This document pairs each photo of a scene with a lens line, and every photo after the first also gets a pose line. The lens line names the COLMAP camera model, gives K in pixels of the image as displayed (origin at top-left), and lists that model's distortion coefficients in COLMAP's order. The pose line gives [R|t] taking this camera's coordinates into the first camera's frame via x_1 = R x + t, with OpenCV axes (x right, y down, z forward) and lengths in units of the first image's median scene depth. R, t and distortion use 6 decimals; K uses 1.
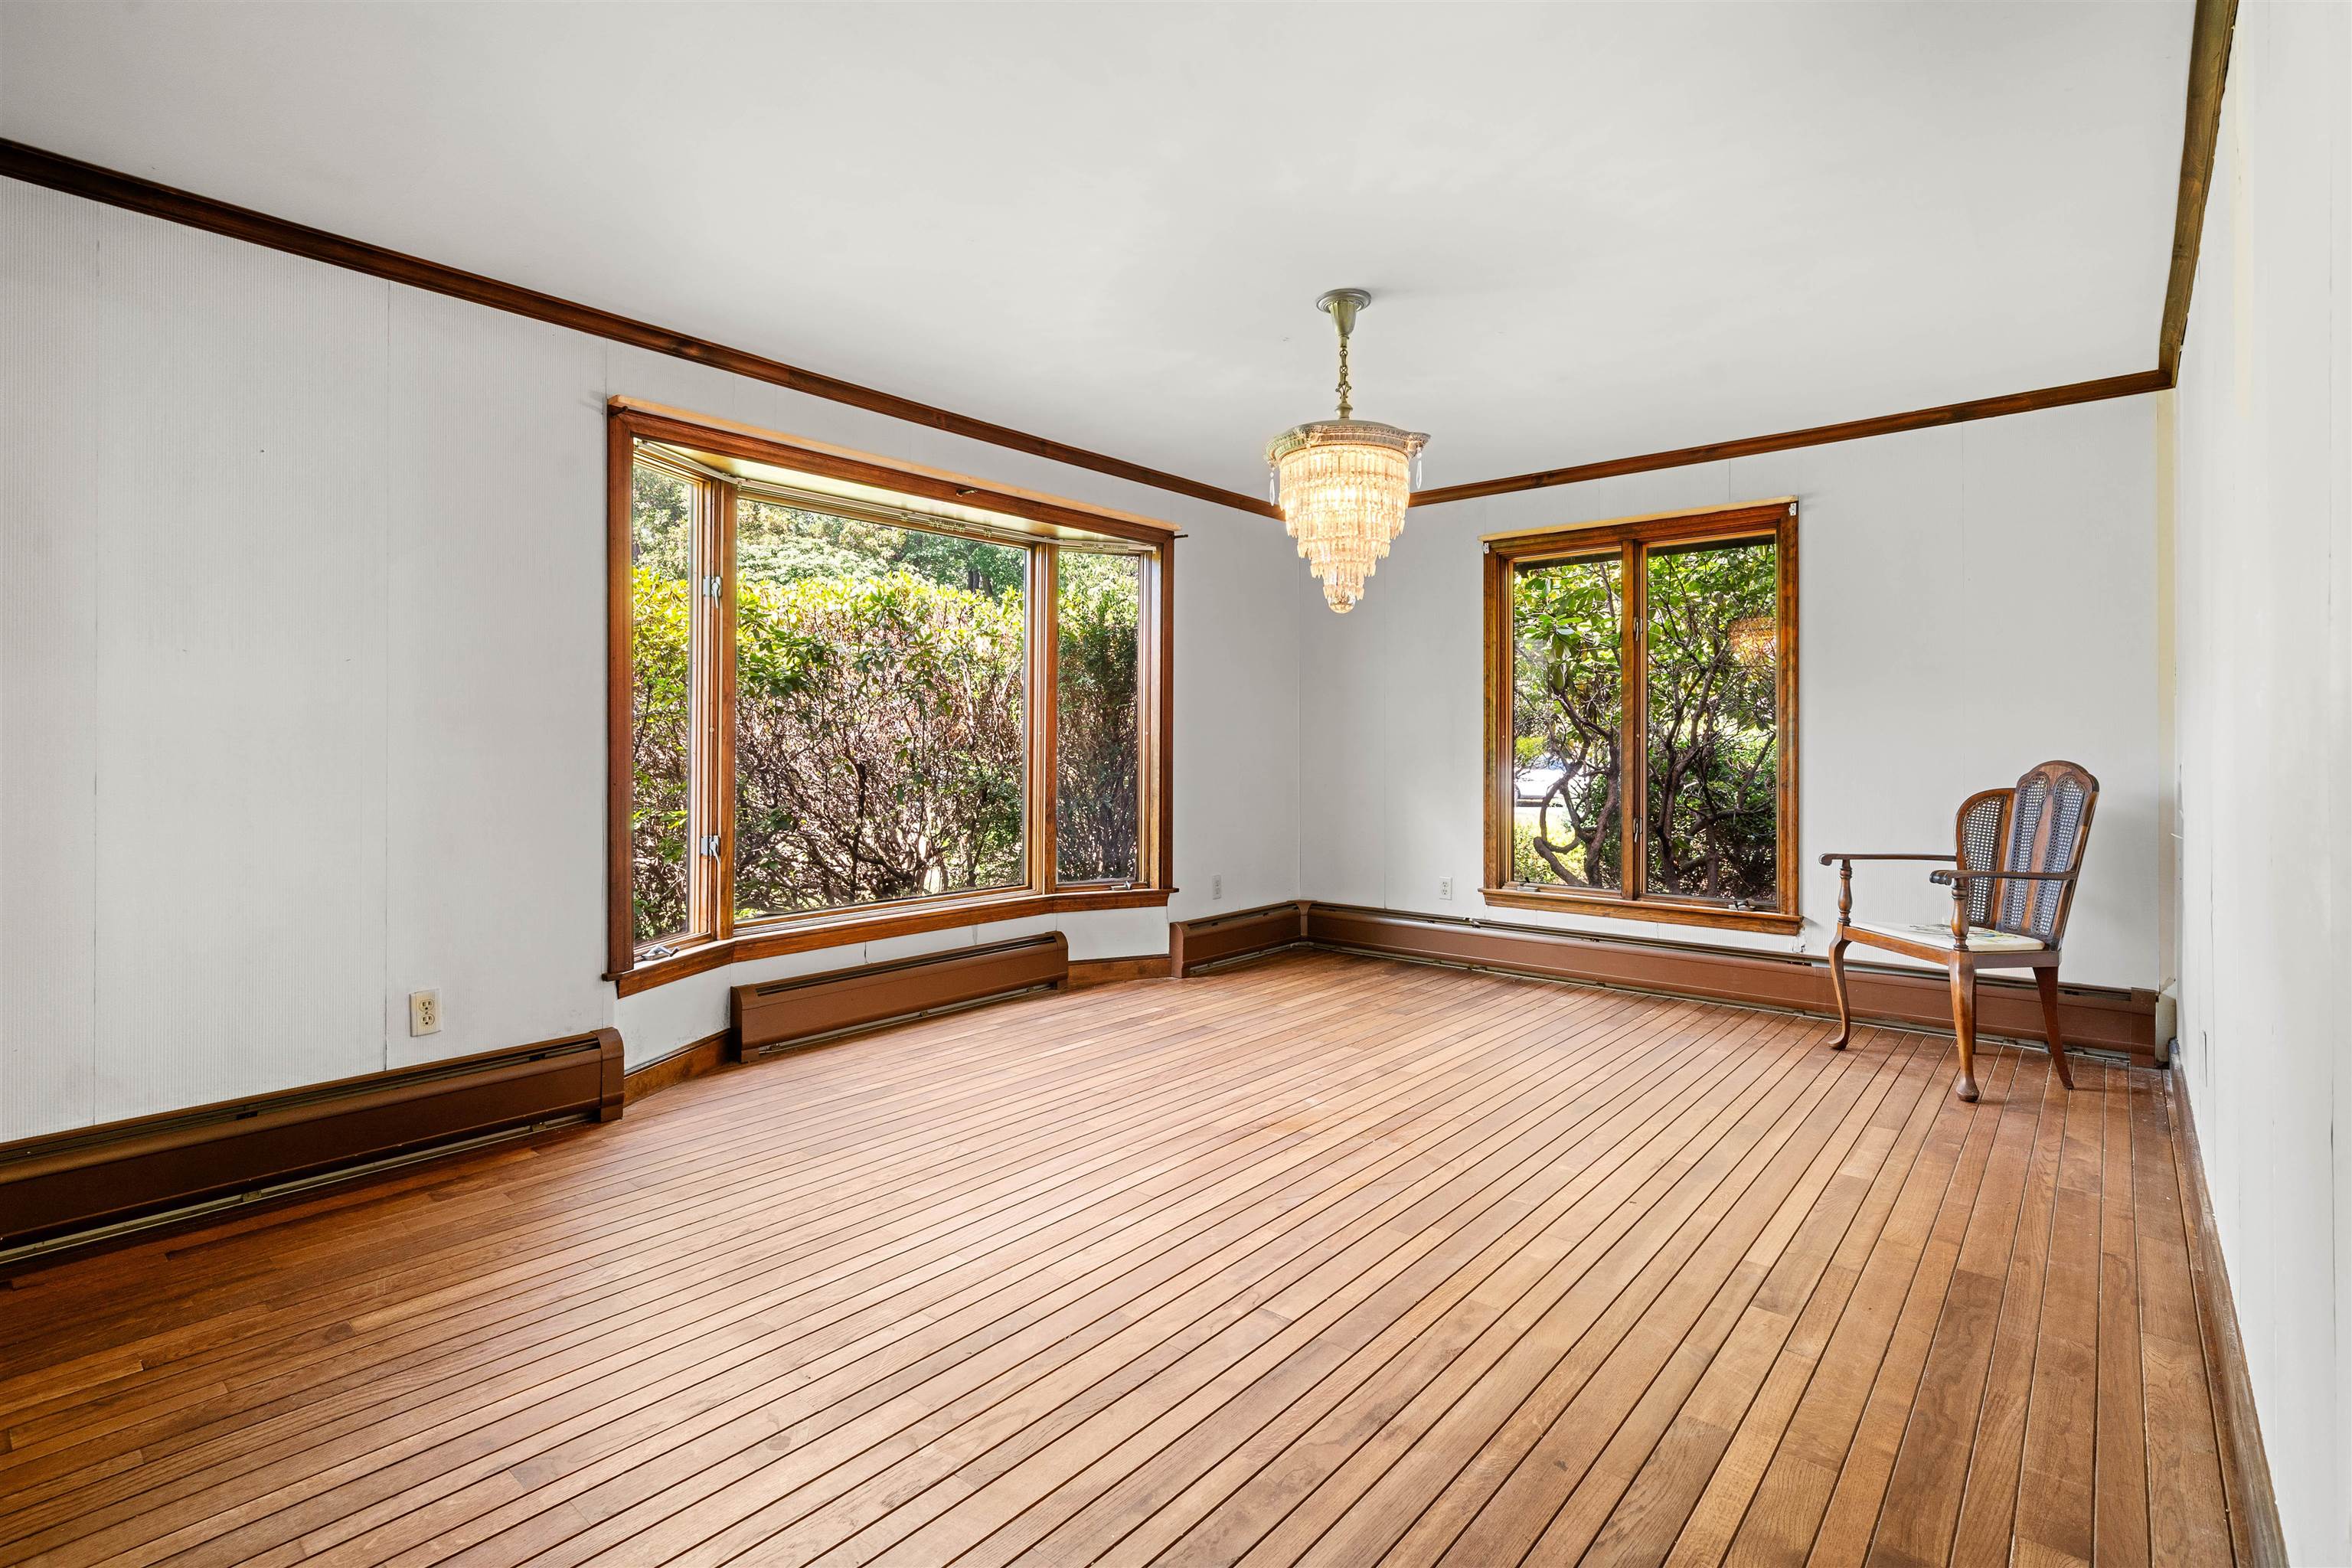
lens RADIAL K [[1091.1, 0, 1169.1], [0, 1091.1, 754.5], [0, 0, 1]] dist [-0.000036, 0.000045]
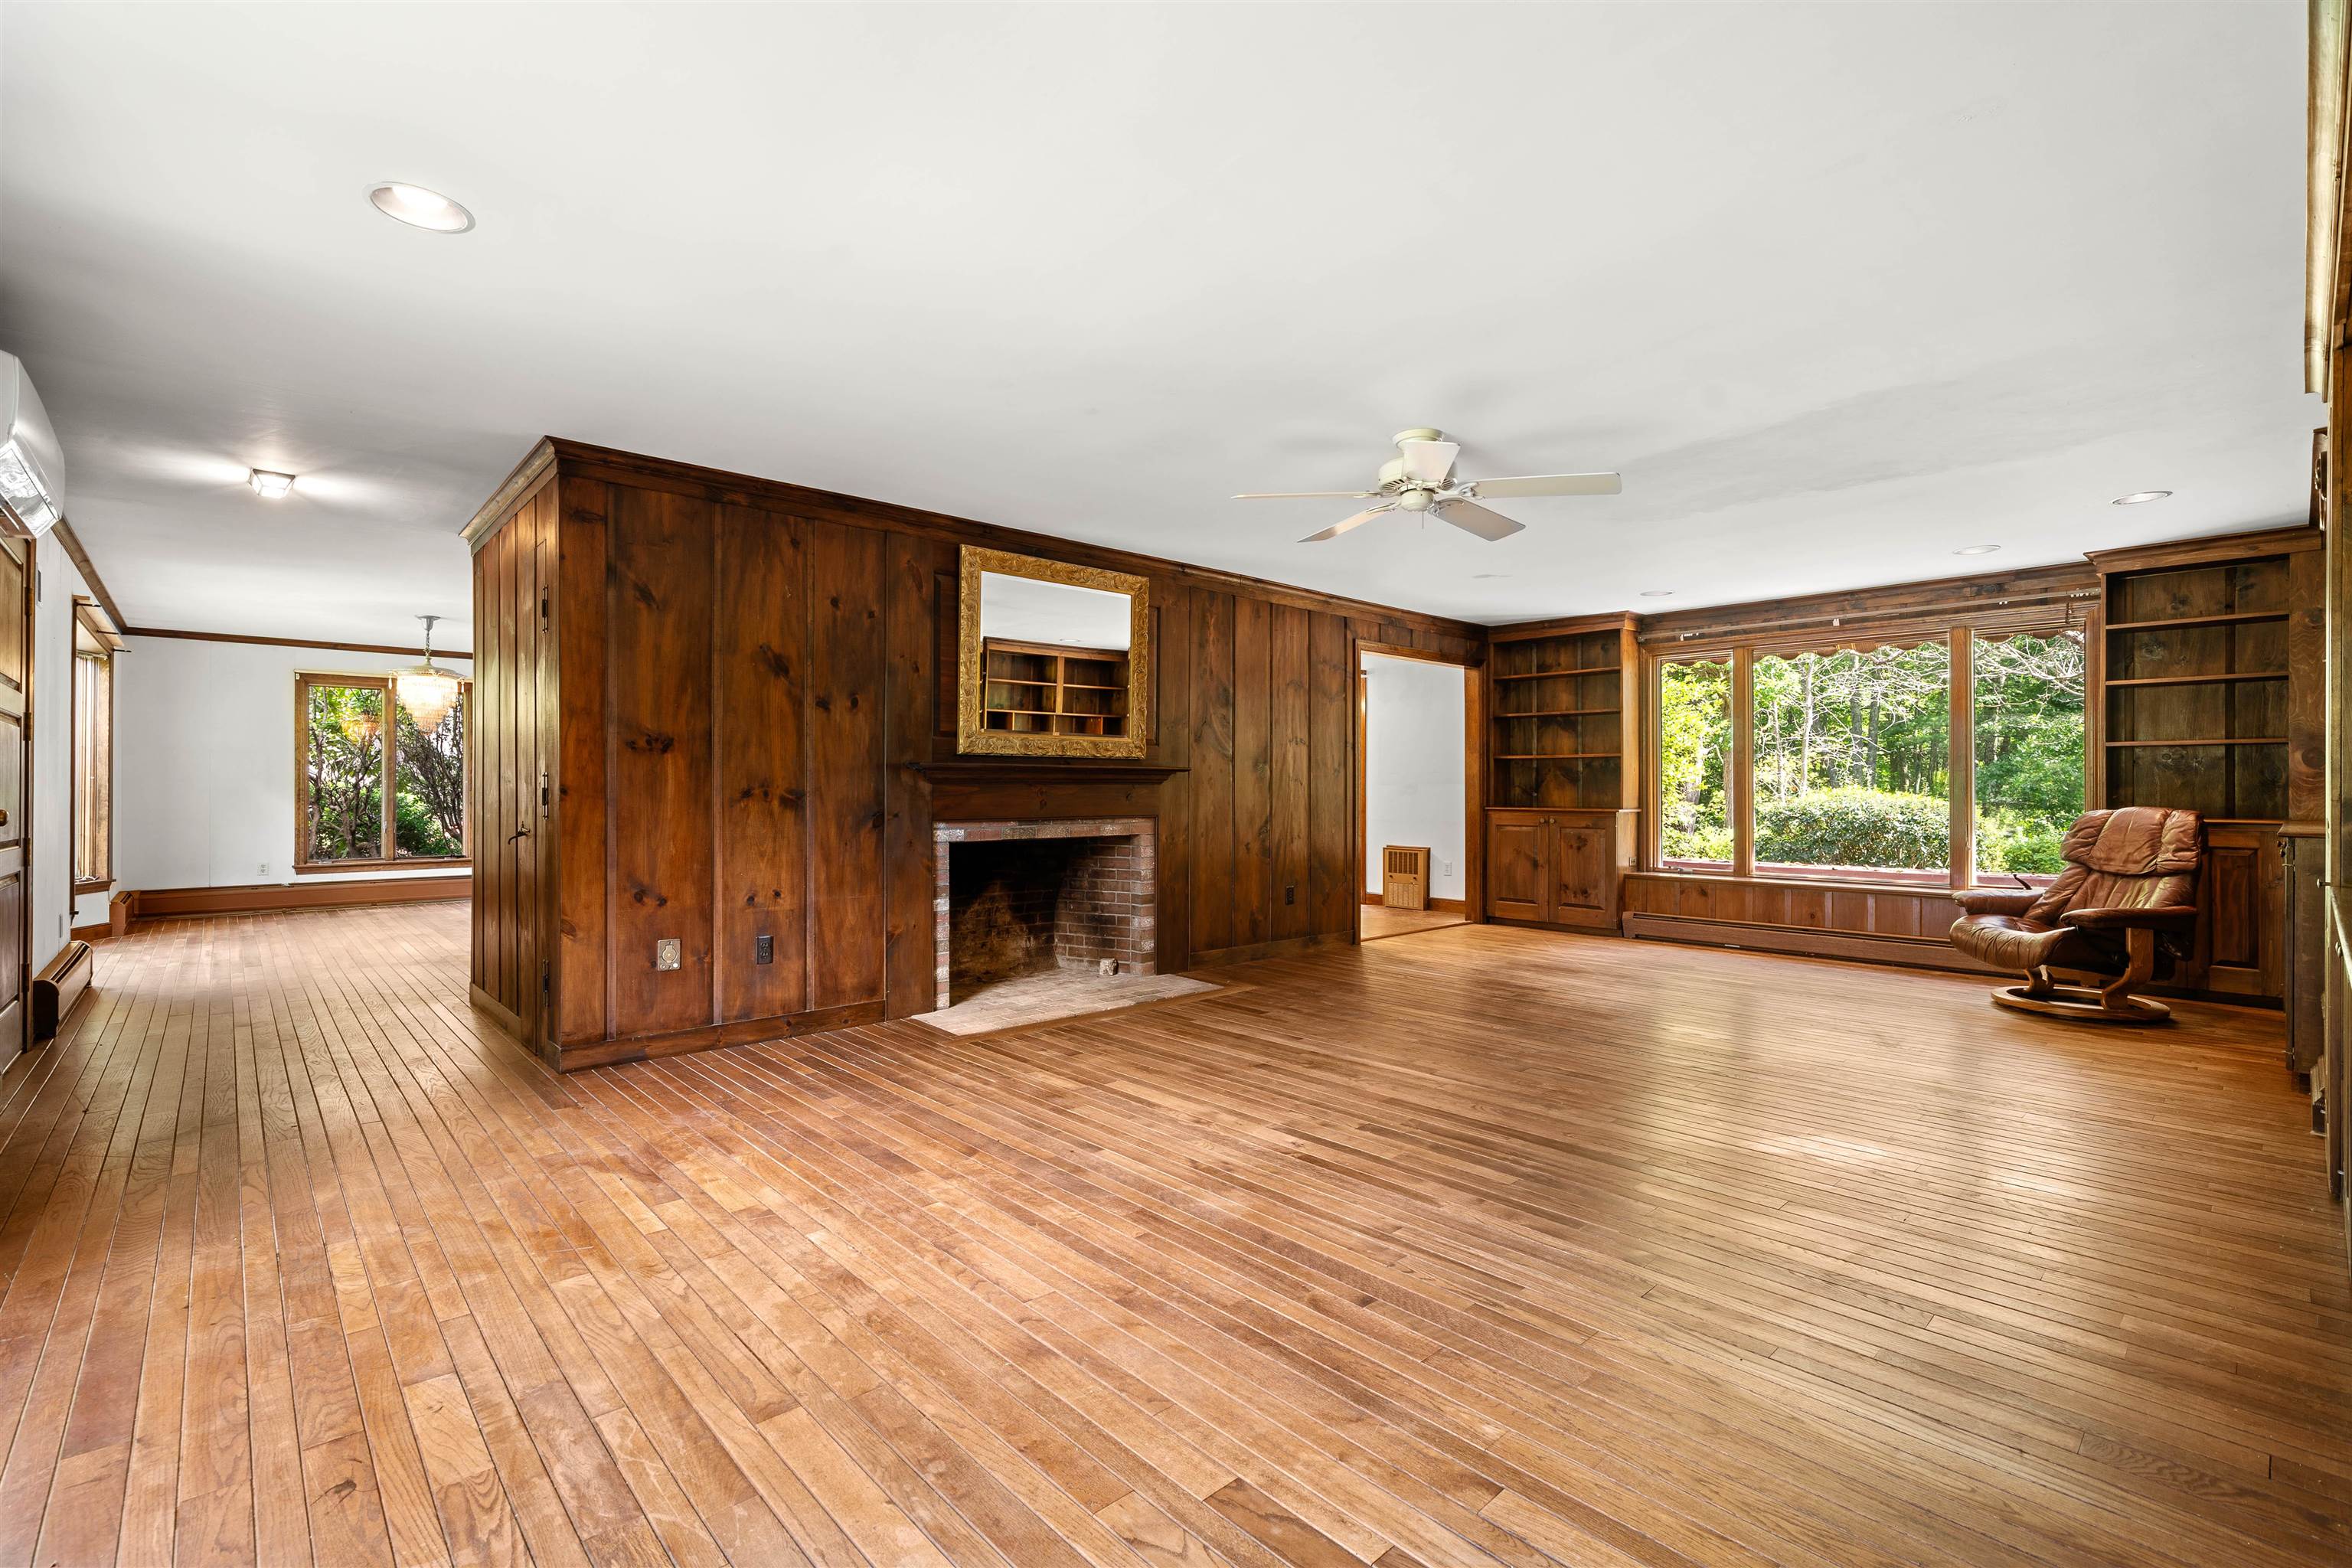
lens RADIAL K [[1036.8, 0, 1169.6], [0, 1036.8, 777.6], [0, 0, 1]] dist [-0.004234, -0.000036]
pose [[0.113791, 0.008944, 0.993464, -1.281105], [0.008092, 0.999918, -0.009929, 0.006732], [-0.993472, 0.009169, 0.113710, -0.644345]]
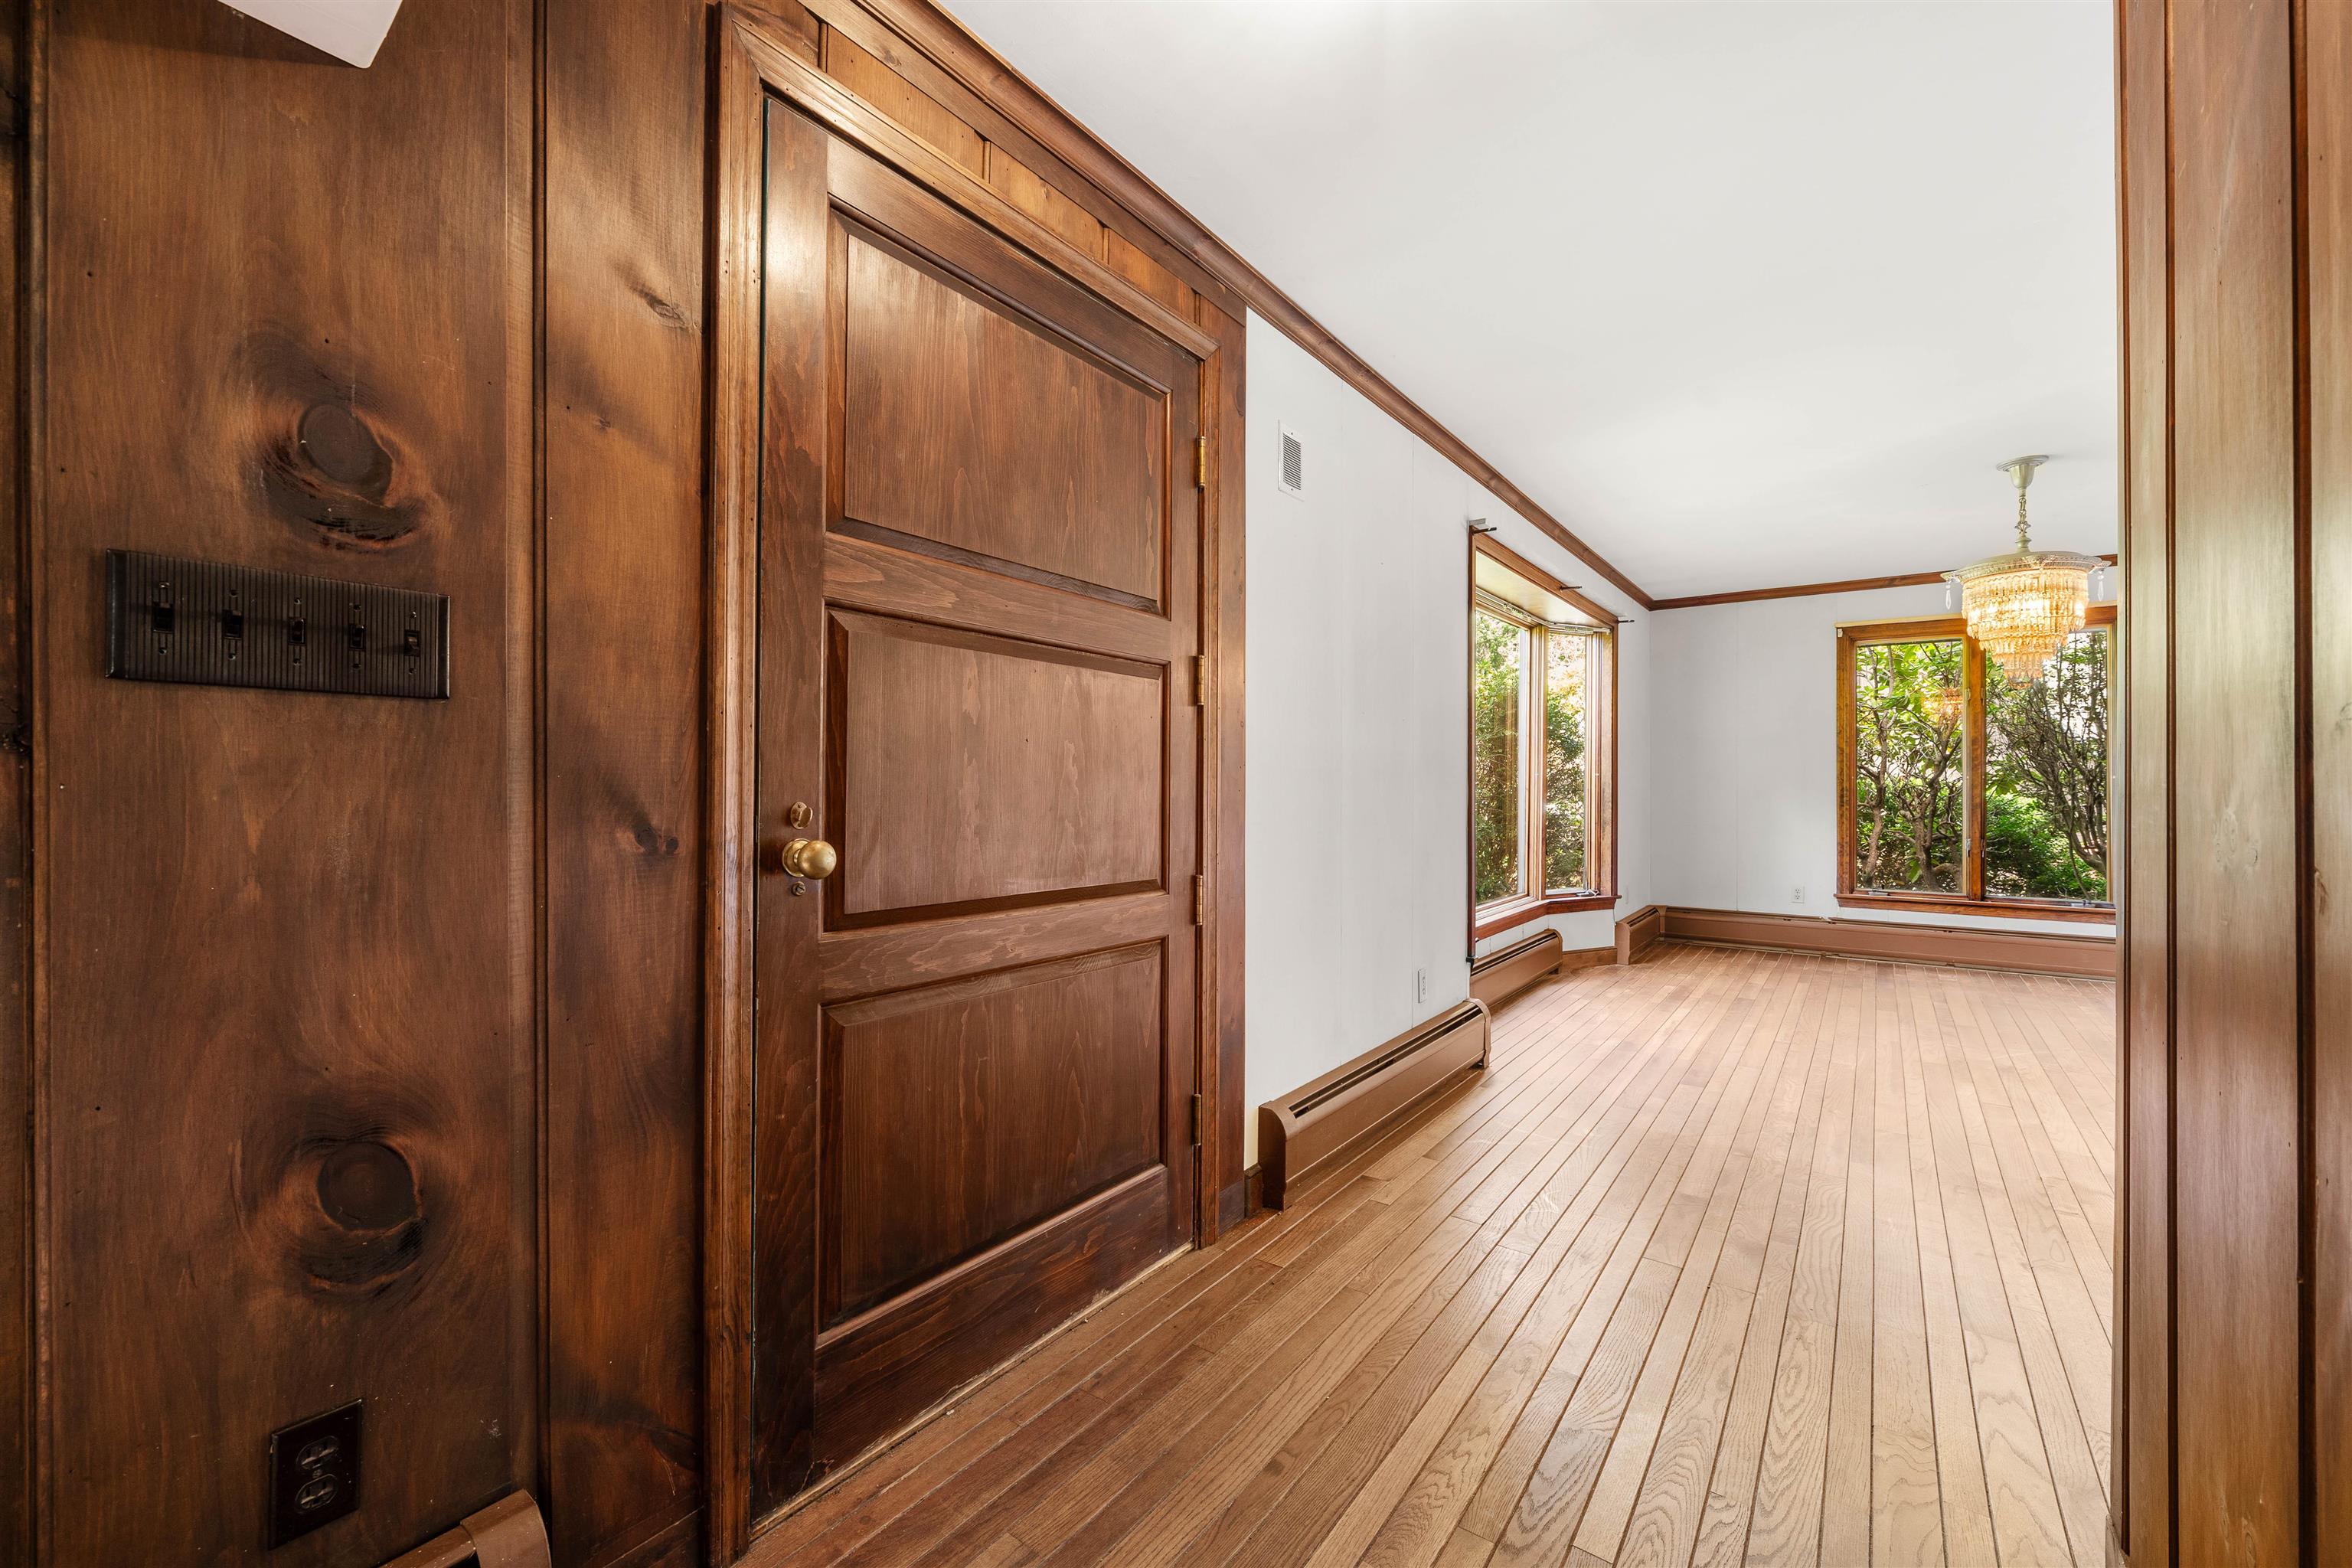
lens RADIAL K [[951.1, 0, 1172.9], [0, 951.1, 790.9], [0, 0, 1]] dist [0.000226, -0.000089]
pose [[0.997213, 0.001785, 0.074580, -0.608640], [-0.001648, 0.999997, -0.001899, 0.003205], [-0.074584, 0.001771, 0.997213, -0.076618]]
